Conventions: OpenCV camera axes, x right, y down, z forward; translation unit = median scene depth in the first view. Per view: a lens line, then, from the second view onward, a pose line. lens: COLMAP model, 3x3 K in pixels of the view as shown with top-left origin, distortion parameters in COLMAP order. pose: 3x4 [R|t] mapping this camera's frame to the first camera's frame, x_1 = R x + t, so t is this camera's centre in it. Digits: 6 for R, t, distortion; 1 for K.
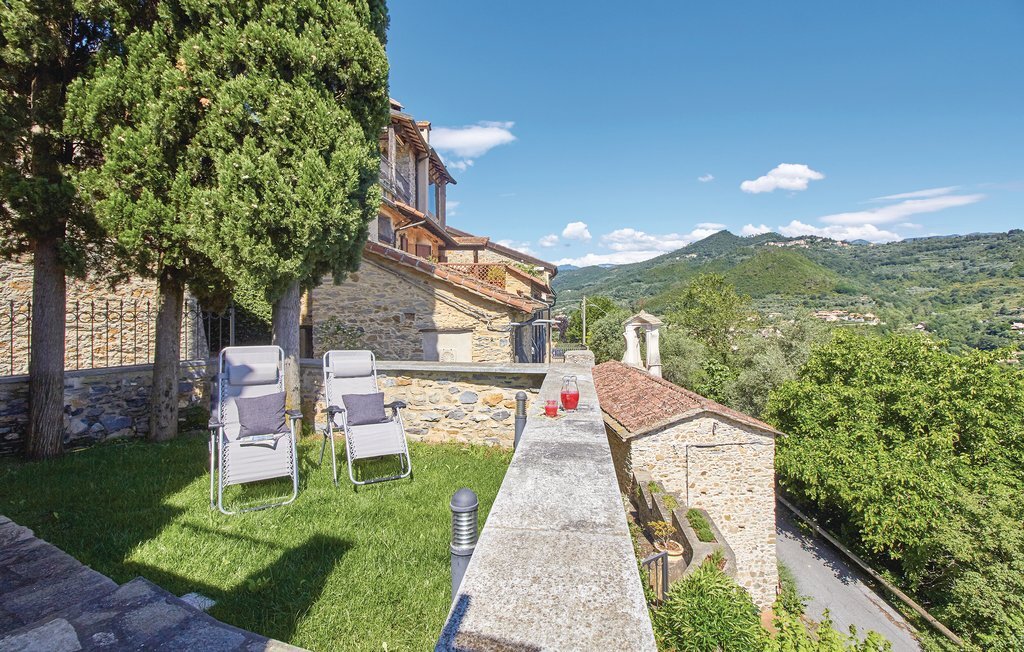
lens RADIAL K [[524.8, 0, 515.3], [0, 524.8, 308.9], [0, 0, 1]] dist [0.000152, -0.001270]
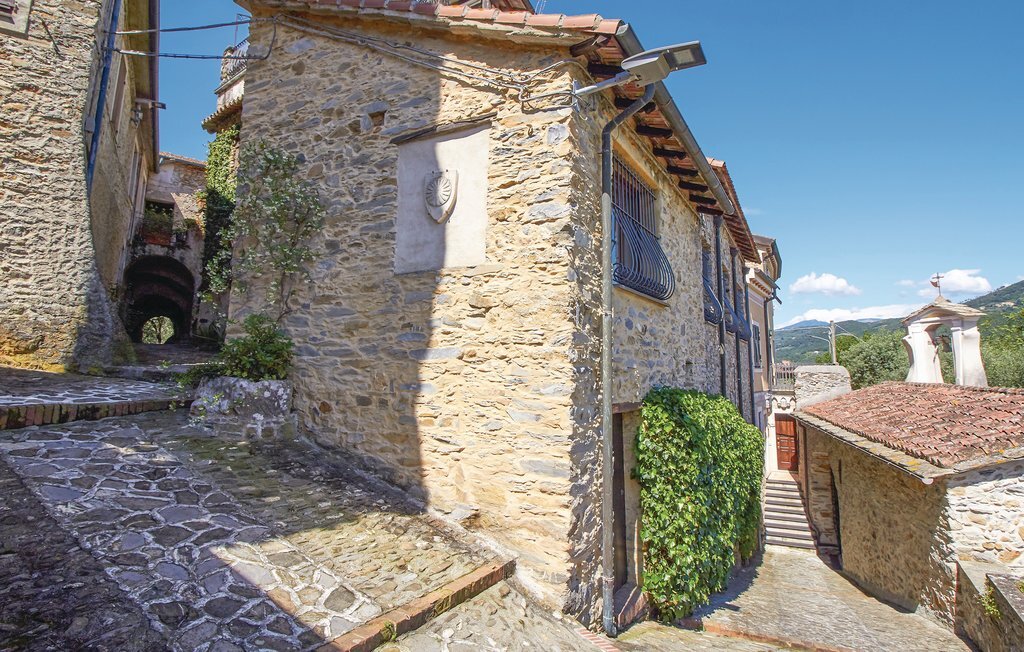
lens RADIAL K [[524.8, 0, 515.3], [0, 524.8, 308.9], [0, 0, 1]] dist [0.000152, -0.001270]
pose [[0.911475, -0.034098, -0.409940, 0.061057], [-0.023156, 0.990725, -0.133892, 0.139514], [0.410704, 0.131532, 0.902231, 0.349325]]
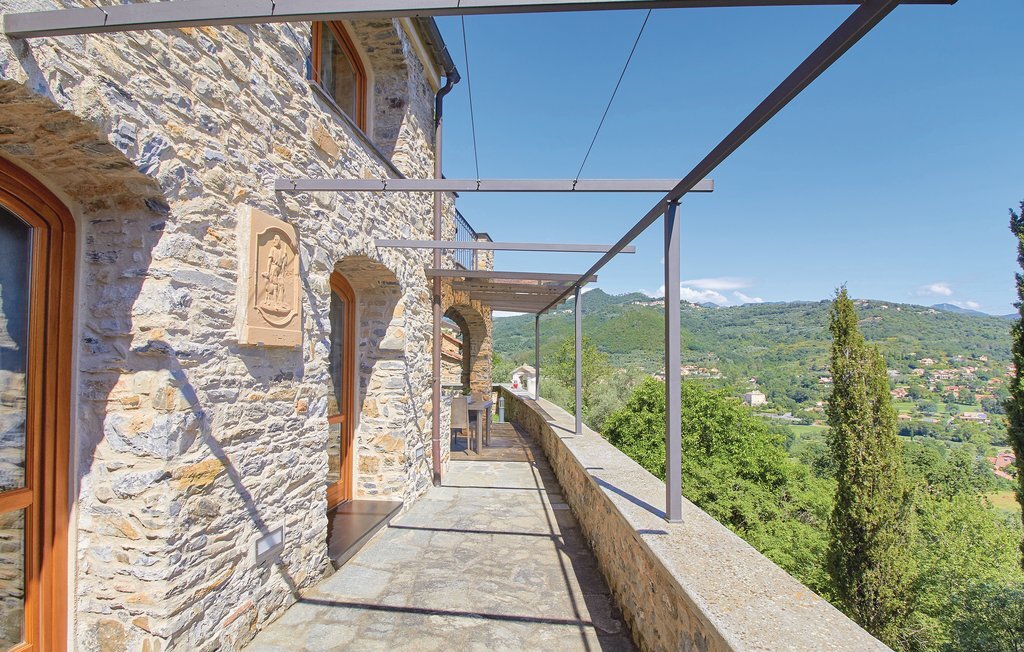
lens RADIAL K [[524.8, 0, 515.3], [0, 524.8, 308.9], [0, 0, 1]] dist [0.000152, -0.001270]
pose [[0.974354, 0.036519, 0.222038, -0.136300], [-0.014529, 0.994894, -0.099876, -0.002181], [-0.224552, 0.094089, 0.969909, -0.500304]]
